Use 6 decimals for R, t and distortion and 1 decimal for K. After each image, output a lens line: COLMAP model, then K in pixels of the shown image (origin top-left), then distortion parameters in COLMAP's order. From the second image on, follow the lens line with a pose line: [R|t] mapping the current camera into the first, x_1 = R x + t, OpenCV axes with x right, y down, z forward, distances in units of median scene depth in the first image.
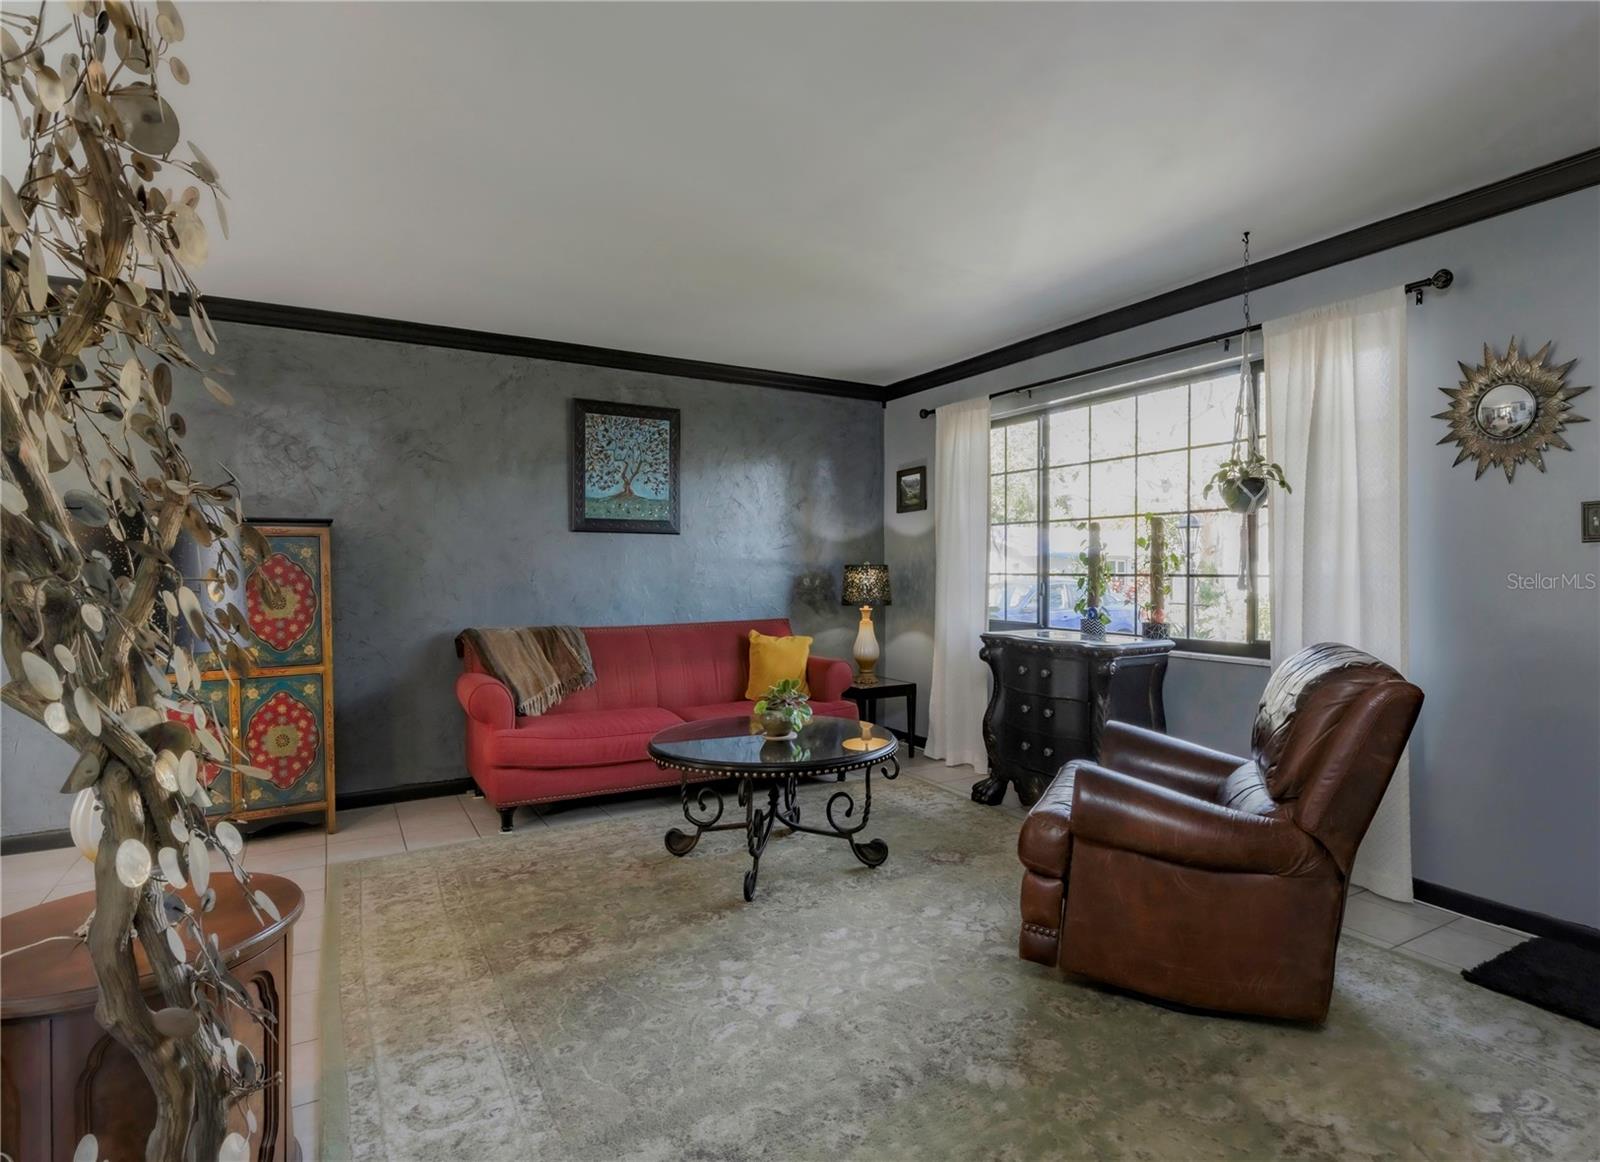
lens RADIAL K [[870.2, 0, 820.9], [0, 870.2, 580.6], [0, 0, 1]] dist [0.012706, -0.000879]
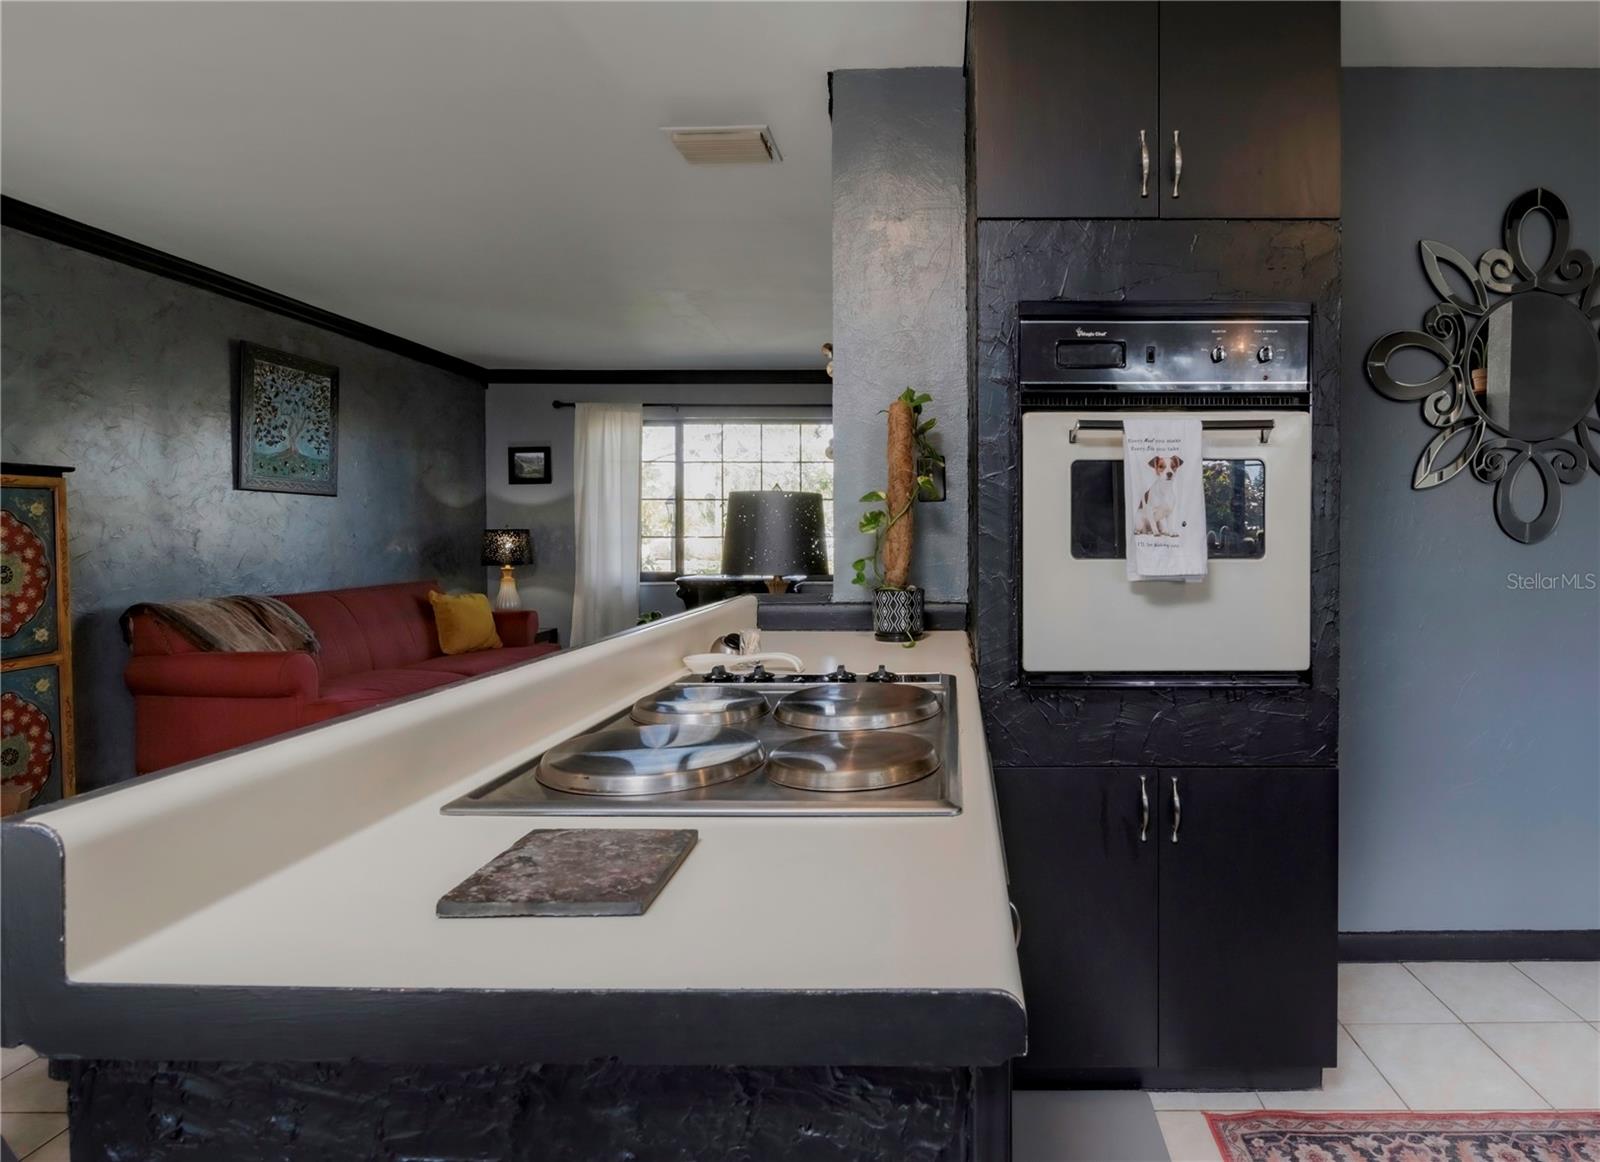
lens RADIAL K [[965.7, 0, 933.2], [0, 965.7, 543.6], [0, 0, 1]] dist [-0.001058, -0.001557]
pose [[0.470609, -0.007025, 0.882314, -0.947761], [0.014758, 0.999891, 0.000089, 0.009775], [-0.882219, 0.012979, 0.470661, -0.097375]]
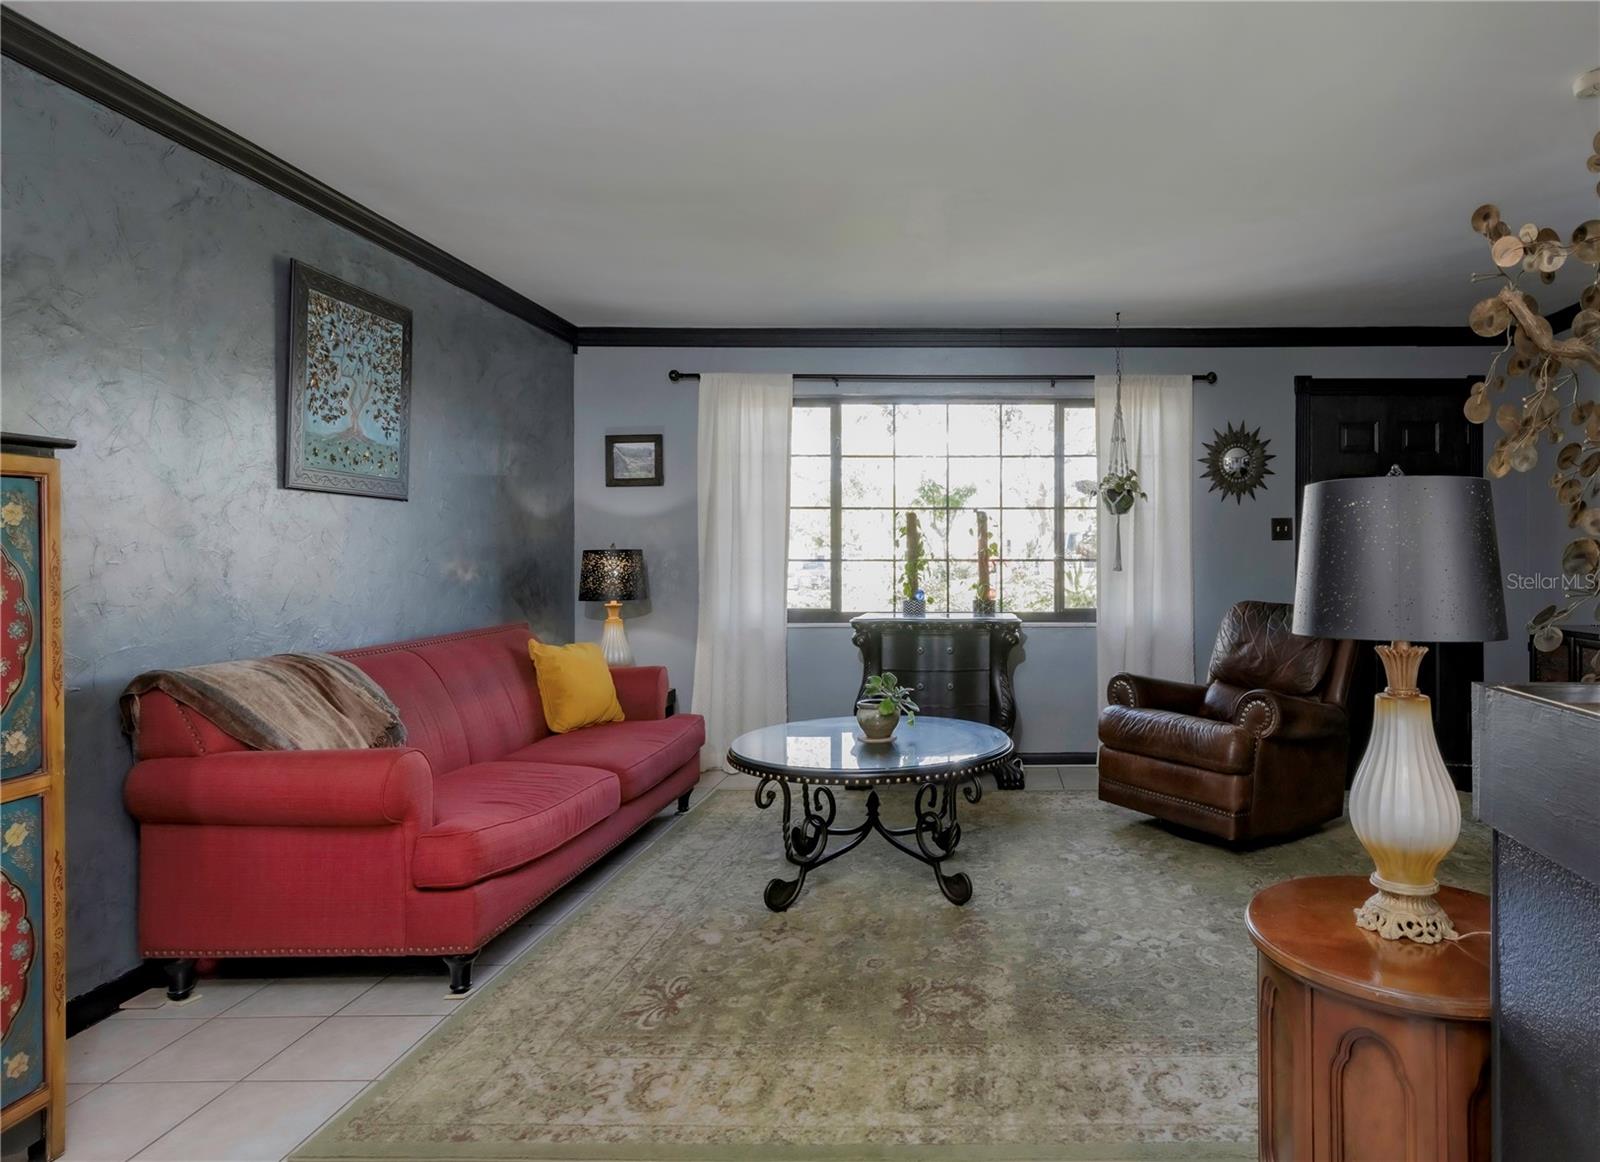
lens RADIAL K [[1067.0, 0, 875.6], [0, 1067.0, 543.9], [0, 0, 1]] dist [0.014864, 0.001891]
pose [[0.477686, 0.010239, 0.878471, -0.831389], [0.012559, 0.999750, -0.018482, -0.002972], [-0.878441, 0.019861, 0.477438, 0.374913]]
